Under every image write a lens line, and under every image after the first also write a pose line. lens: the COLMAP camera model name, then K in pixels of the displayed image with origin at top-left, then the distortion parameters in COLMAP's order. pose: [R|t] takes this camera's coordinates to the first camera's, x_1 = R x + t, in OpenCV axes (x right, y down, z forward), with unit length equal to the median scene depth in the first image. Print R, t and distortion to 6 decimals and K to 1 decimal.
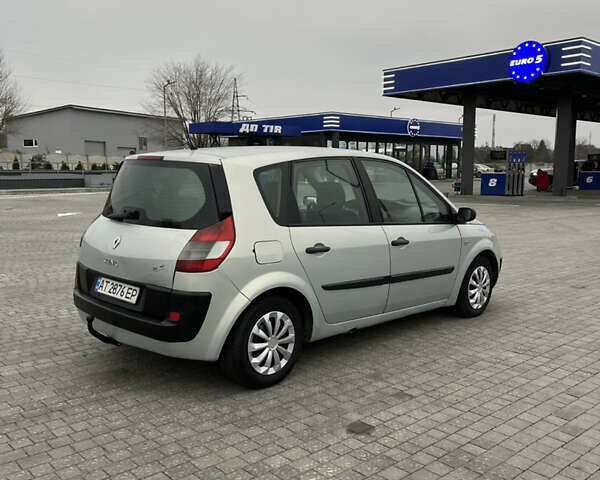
lens RADIAL K [[620.8, 0, 302.5], [0, 620.8, 240.0], [0, 0, 1]] dist [0.034246, 0.002899]
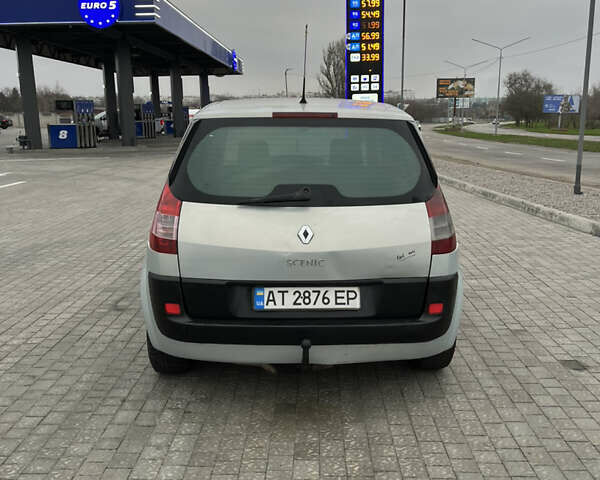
lens RADIAL K [[620.8, 0, 302.5], [0, 620.8, 240.0], [0, 0, 1]] dist [0.034246, 0.002899]
pose [[0.671961, -0.157709, 0.723600, -0.780794], [0.099882, 0.987435, 0.122458, -0.073942], [-0.733820, -0.010012, 0.679270, 0.487231]]
